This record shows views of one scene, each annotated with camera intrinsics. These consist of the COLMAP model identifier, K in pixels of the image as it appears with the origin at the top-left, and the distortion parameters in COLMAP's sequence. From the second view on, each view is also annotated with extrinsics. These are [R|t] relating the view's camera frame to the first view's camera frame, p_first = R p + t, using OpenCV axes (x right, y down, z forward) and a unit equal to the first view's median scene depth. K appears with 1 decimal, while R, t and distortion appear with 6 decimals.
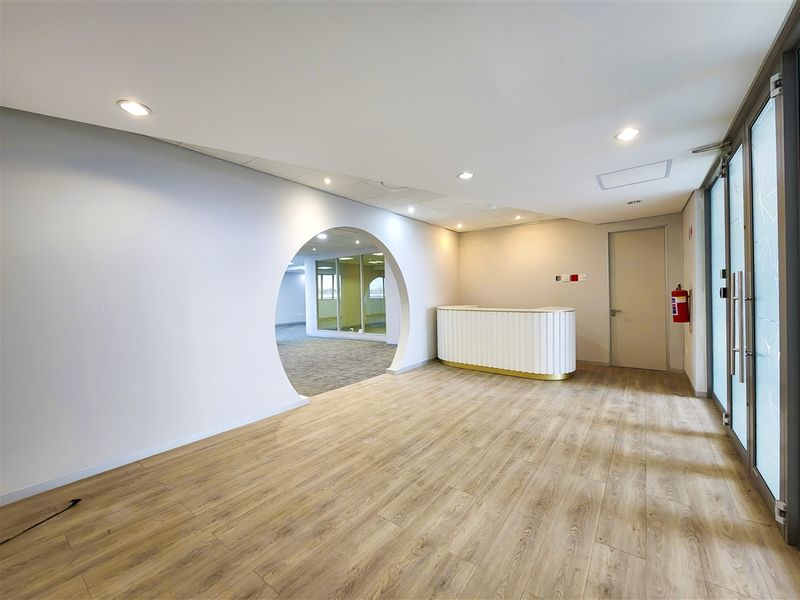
lens RADIAL K [[326.8, 0, 399.8], [0, 326.8, 300.1], [0, 0, 1]] dist [-0.001924, 0.000000]
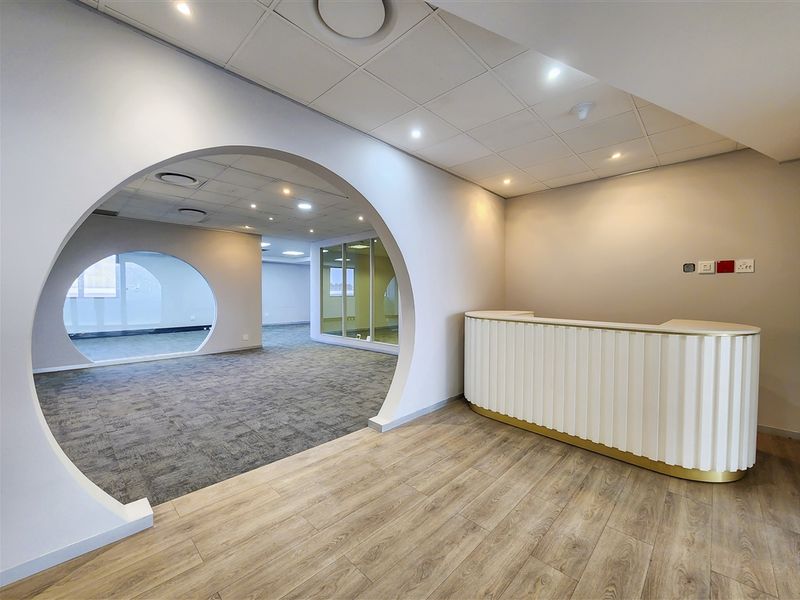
lens RADIAL K [[326.8, 0, 396.1], [0, 326.8, 297.4], [0, 0, 1]] dist [-0.001924, 0.000000]
pose [[0.990829, 0.025376, -0.132719, 0.068953], [-0.025595, 0.999672, 0.000060, -0.003855], [0.132677, 0.003338, 0.991154, 0.392637]]
